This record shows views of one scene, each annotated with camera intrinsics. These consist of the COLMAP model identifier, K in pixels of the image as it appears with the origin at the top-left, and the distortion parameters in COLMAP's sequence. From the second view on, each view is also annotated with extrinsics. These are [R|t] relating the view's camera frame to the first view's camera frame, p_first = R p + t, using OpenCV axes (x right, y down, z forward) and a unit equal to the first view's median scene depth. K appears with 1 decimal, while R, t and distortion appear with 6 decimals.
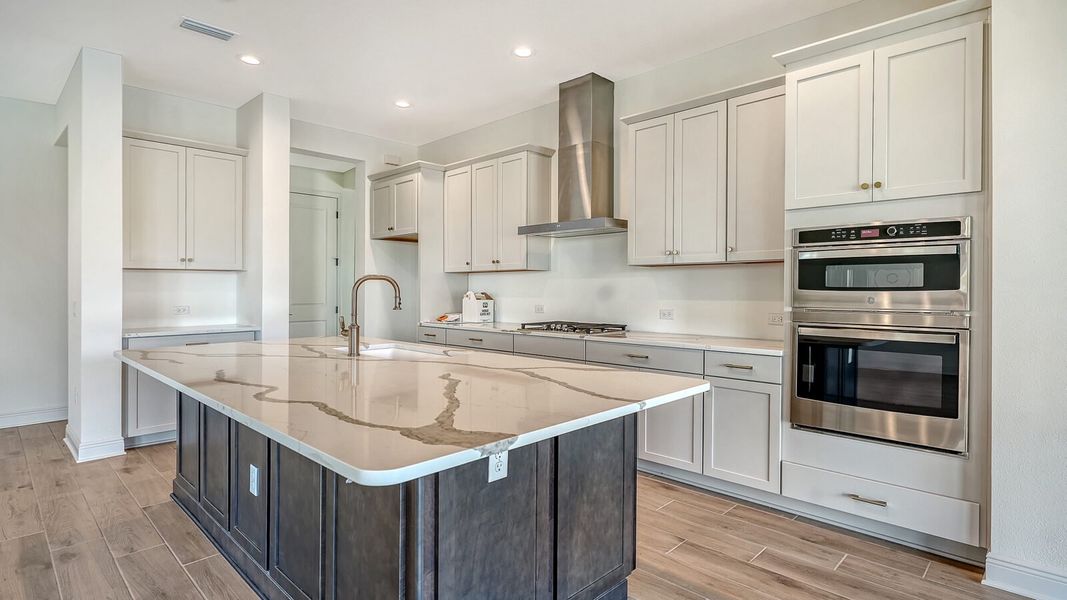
lens RADIAL K [[534.8, 0, 511.2], [0, 534.8, 290.6], [0, 0, 1]] dist [0.000166, 0.000549]
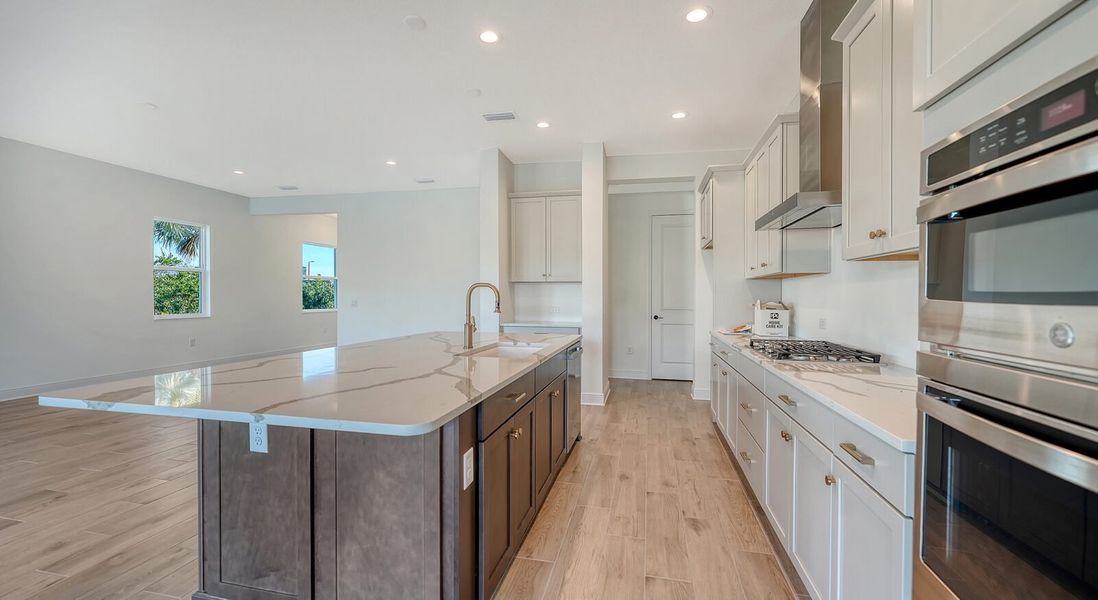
lens RADIAL K [[445.3, 0, 549.0], [0, 445.3, 300.0], [0, 0, 1]] dist [-0.009016, -0.000006]
pose [[0.546172, 0.013114, -0.837571, 0.729583], [-0.011747, 0.999899, 0.007996, -0.000075], [0.837591, 0.005471, 0.546270, 0.635015]]
